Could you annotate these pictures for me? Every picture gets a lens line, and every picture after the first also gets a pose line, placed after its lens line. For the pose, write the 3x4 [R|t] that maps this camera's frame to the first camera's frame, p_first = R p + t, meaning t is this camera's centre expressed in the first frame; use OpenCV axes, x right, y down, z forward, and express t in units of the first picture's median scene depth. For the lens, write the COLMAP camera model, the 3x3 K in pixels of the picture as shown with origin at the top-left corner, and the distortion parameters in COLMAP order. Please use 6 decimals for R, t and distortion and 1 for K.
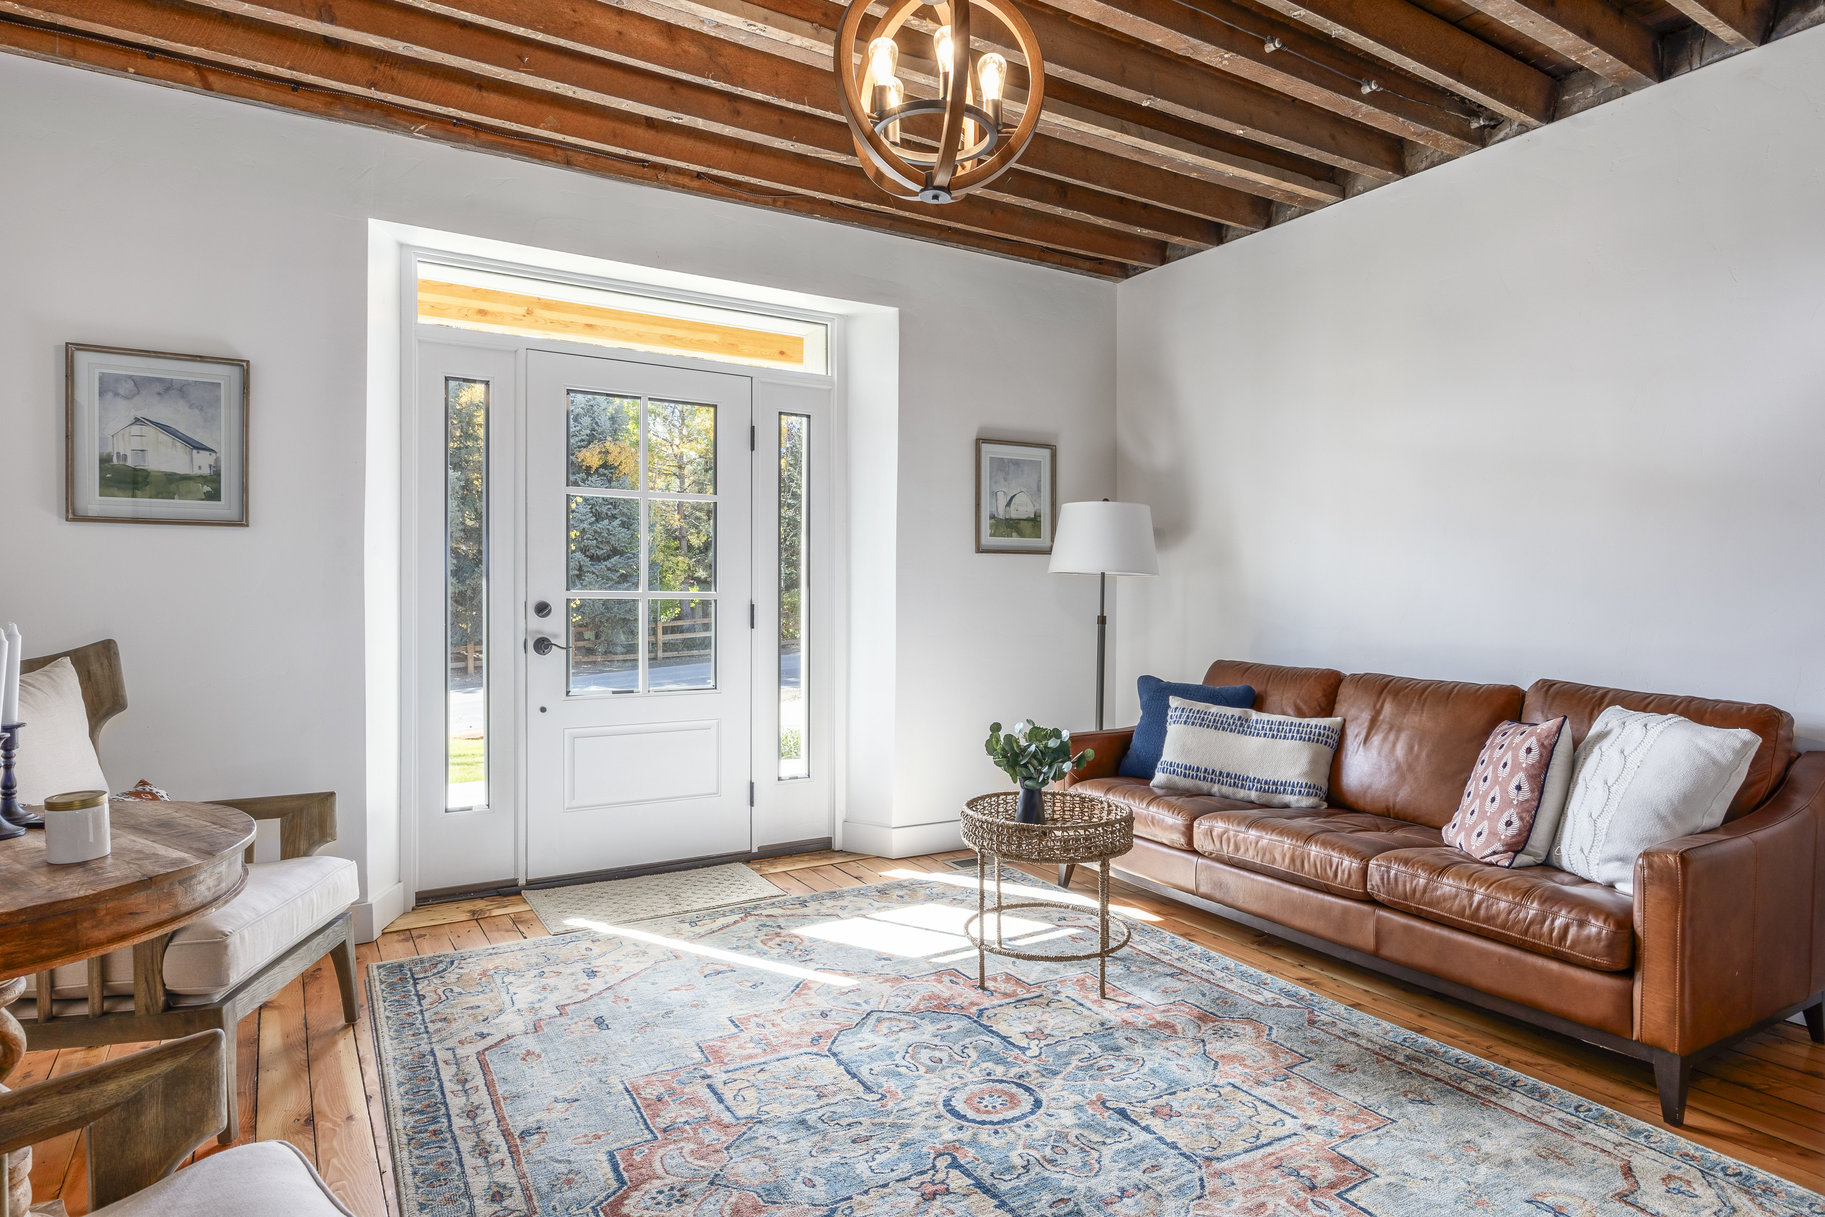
lens RADIAL K [[1026.9, 0, 914.0], [0, 1026.9, 603.4], [0, 0, 1]] dist [-0.004065, -0.002553]
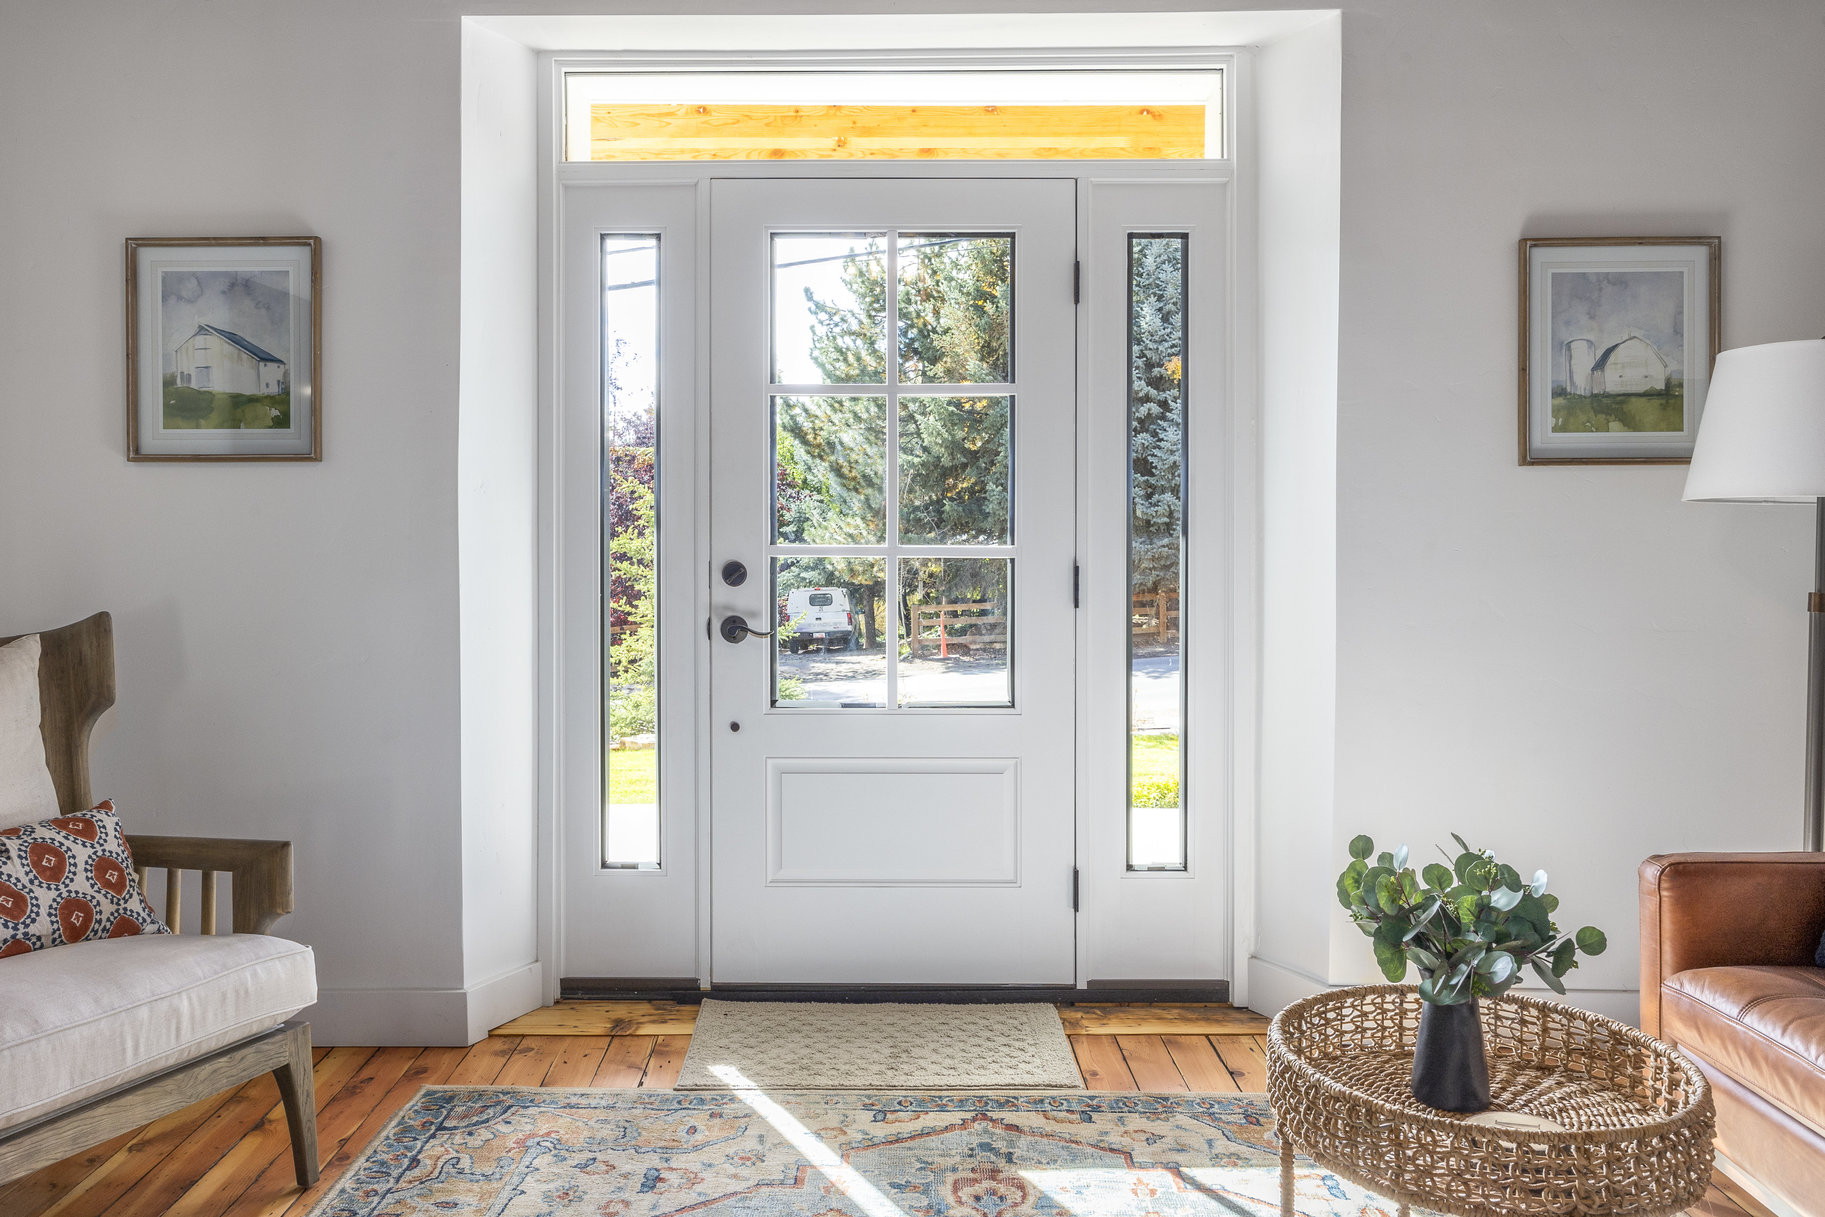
lens RADIAL K [[1336.2, 0, 904.9], [0, 1336.2, 557.7], [0, 0, 1]] dist [-0.003379, 0.002790]
pose [[0.847001, -0.000047, -0.531592, 0.208254], [-0.000390, 1.000000, -0.000710, -0.004118], [0.531592, 0.000809, 0.847000, 0.380217]]
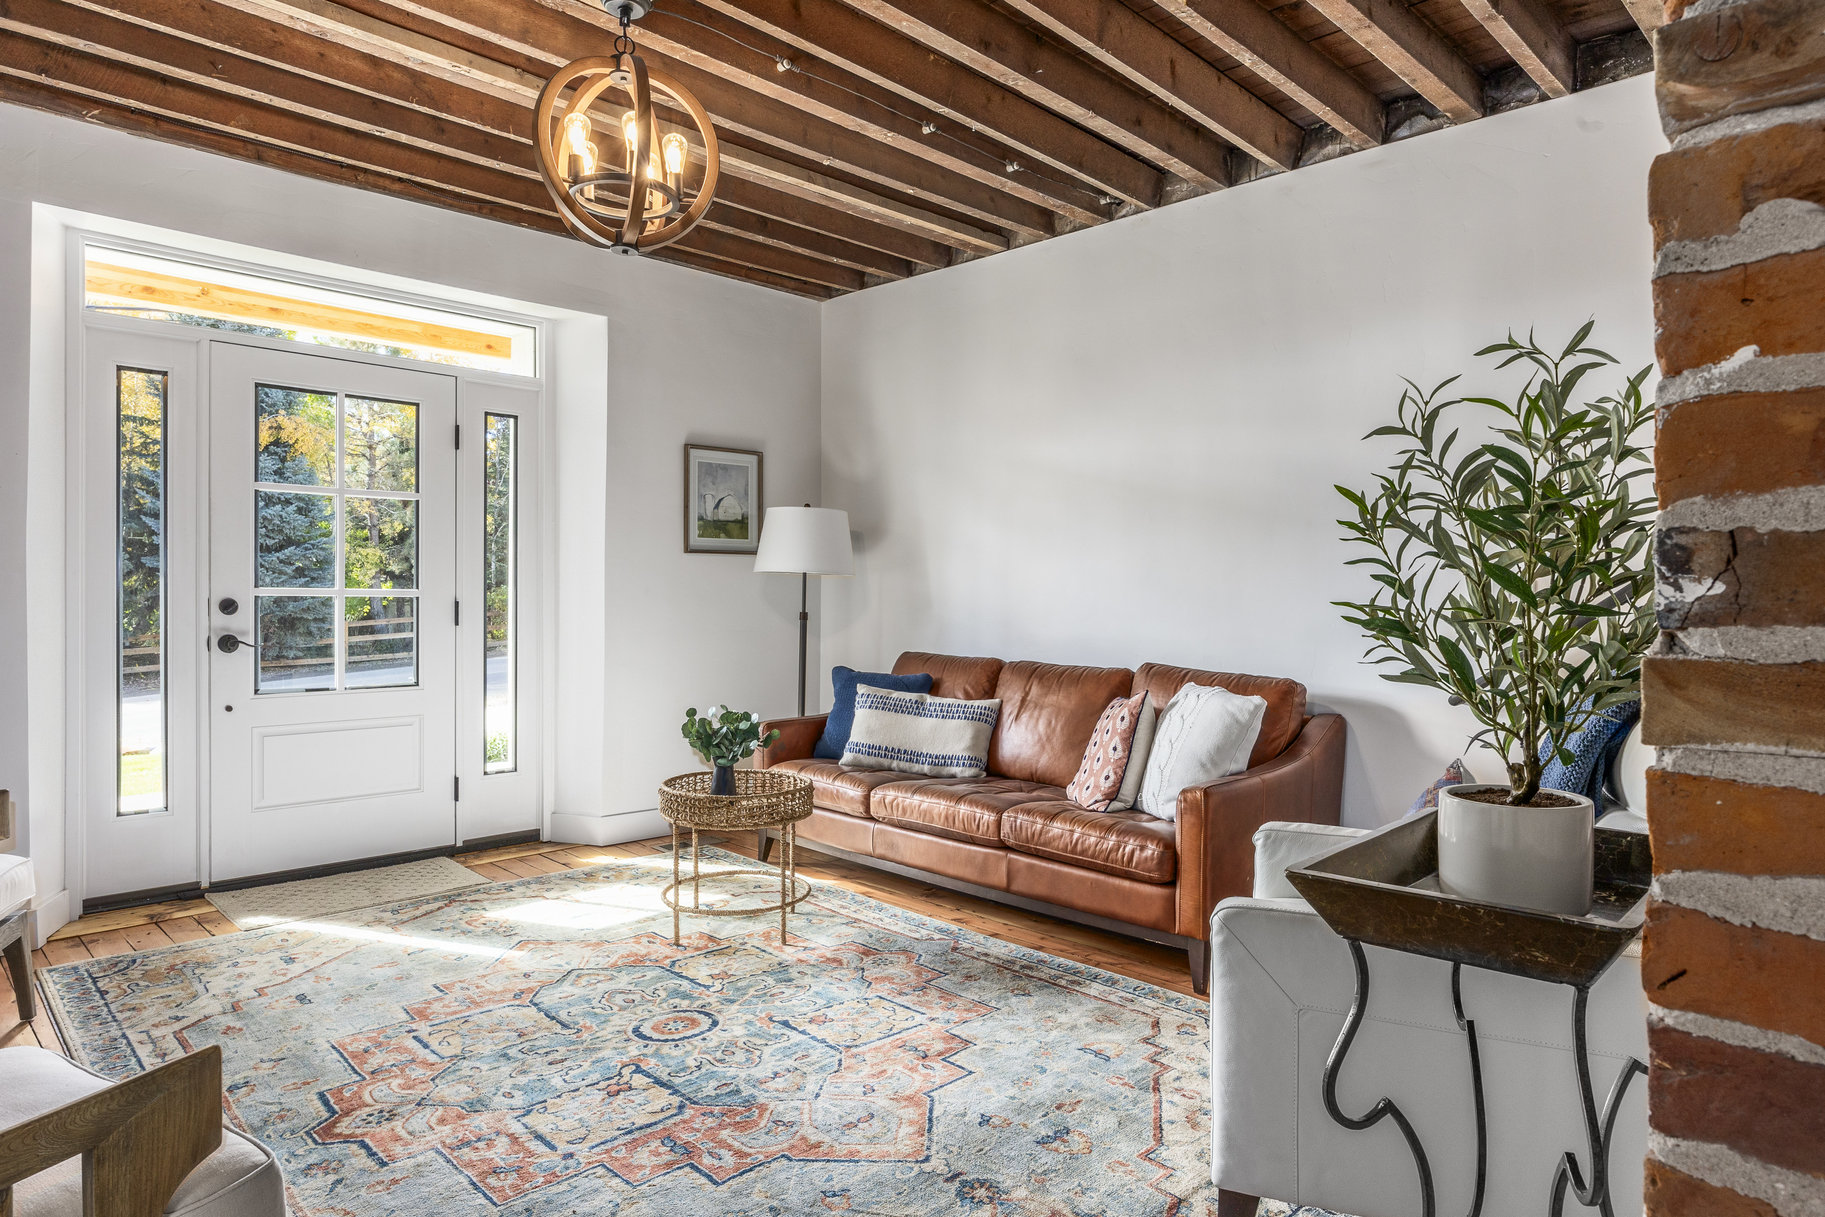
lens RADIAL K [[1091.8, 0, 918.0], [0, 1091.8, 602.3], [0, 0, 1]] dist [-0.008177, 0.001577]
pose [[0.970496, 0.000403, 0.241119, 0.031104], [-0.000643, 0.999999, 0.000915, 0.000602], [-0.241118, -0.001043, 0.970495, -0.192418]]
